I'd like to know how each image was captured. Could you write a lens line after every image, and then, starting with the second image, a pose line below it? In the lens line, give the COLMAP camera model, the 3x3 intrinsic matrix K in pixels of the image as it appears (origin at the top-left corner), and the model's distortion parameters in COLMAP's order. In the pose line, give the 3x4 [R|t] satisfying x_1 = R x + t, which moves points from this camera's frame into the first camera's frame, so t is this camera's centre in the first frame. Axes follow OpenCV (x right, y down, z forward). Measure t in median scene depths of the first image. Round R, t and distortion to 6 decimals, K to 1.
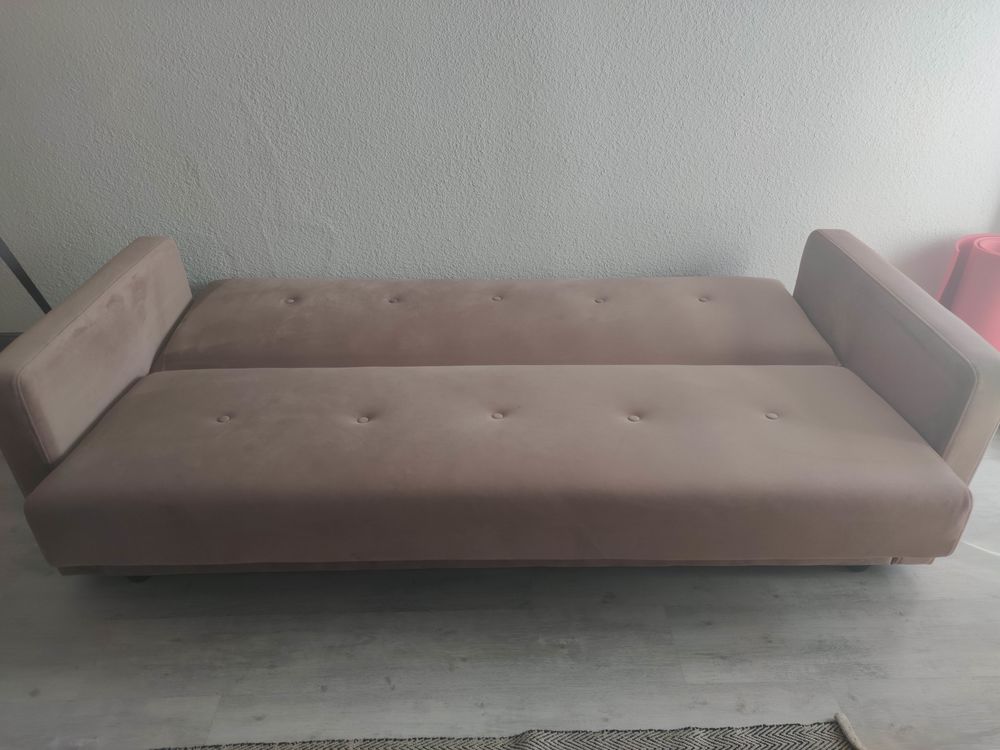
lens RADIAL K [[704.5, 0, 503.3], [0, 704.5, 379.2], [0, 0, 1]] dist [0.006622, -0.010605]
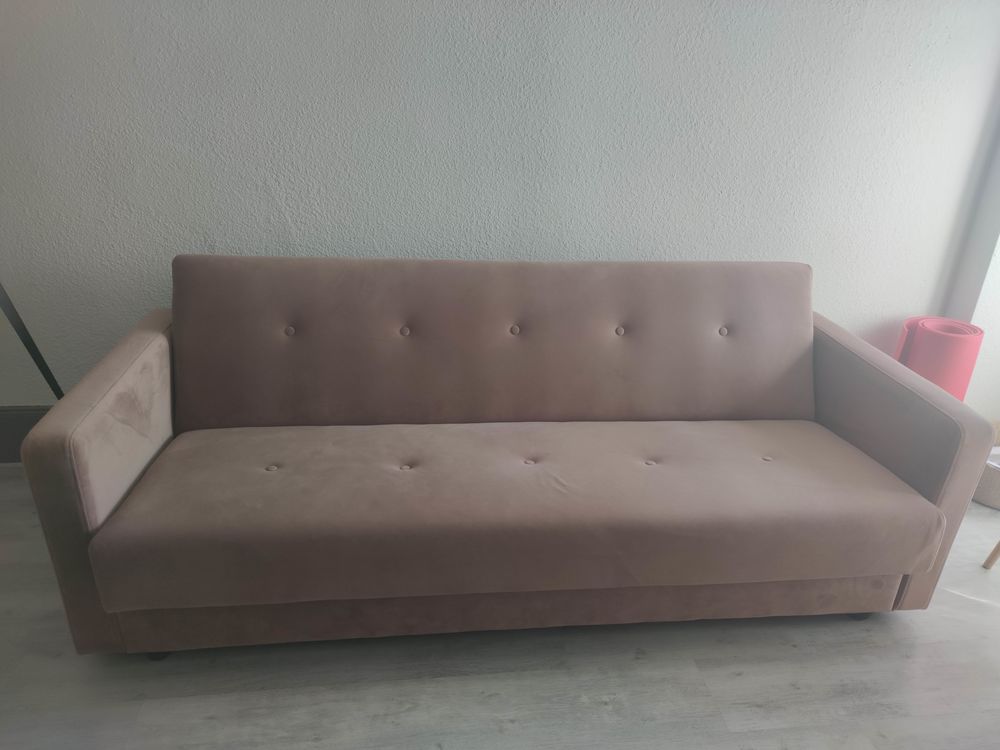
lens RADIAL K [[704.5, 0, 492.9], [0, 704.5, 375.4], [0, 0, 1]] dist [0.006622, -0.010605]
pose [[0.993371, 0.002305, 0.114930, -0.161006], [0.012930, 0.991213, -0.131644, 0.034260], [-0.114223, 0.132258, 0.984612, -0.038254]]
